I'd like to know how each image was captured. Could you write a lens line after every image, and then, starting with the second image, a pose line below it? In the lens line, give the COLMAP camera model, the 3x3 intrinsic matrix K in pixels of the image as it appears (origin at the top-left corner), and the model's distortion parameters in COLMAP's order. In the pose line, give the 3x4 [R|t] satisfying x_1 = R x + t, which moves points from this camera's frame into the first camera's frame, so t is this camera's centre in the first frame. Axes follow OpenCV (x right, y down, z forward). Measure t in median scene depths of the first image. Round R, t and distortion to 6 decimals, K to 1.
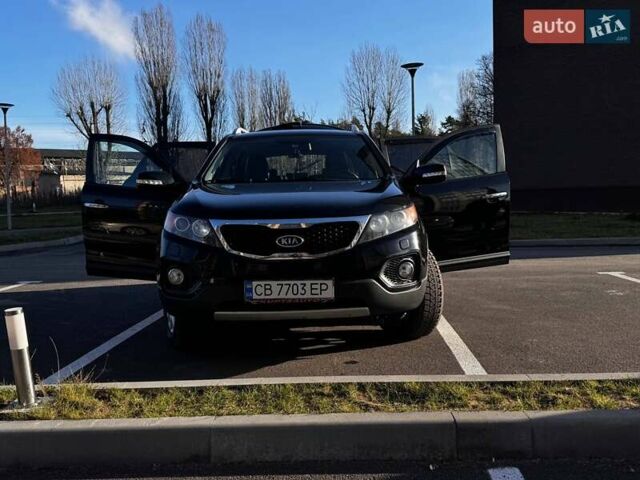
lens RADIAL K [[624.0, 0, 320.5], [0, 624.0, 243.6], [0, 0, 1]] dist [0.081395, 0.000000]
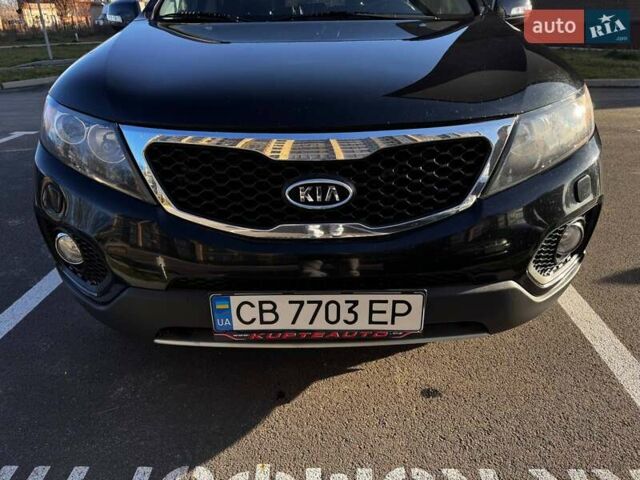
lens RADIAL K [[445.9, 0, 317.7], [0, 445.9, 241.3], [0, 0, 1]] dist [0.059626, -0.054452]
pose [[0.999931, 0.011740, -0.001026, -0.047746], [-0.010587, 0.933102, 0.359456, -0.074663], [0.005177, -0.359420, 0.933162, 0.690895]]
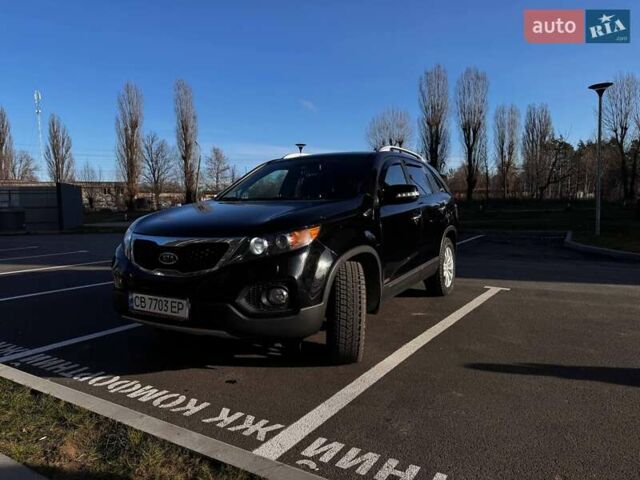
lens RADIAL K [[445.9, 0, 325.5], [0, 445.9, 235.3], [0, 0, 1]] dist [0.059626, -0.054452]
pose [[0.869078, 0.049888, -0.492154, 0.531179], [-0.051304, 0.998626, 0.010631, -0.061798], [0.492008, 0.016010, 0.870443, 0.447937]]
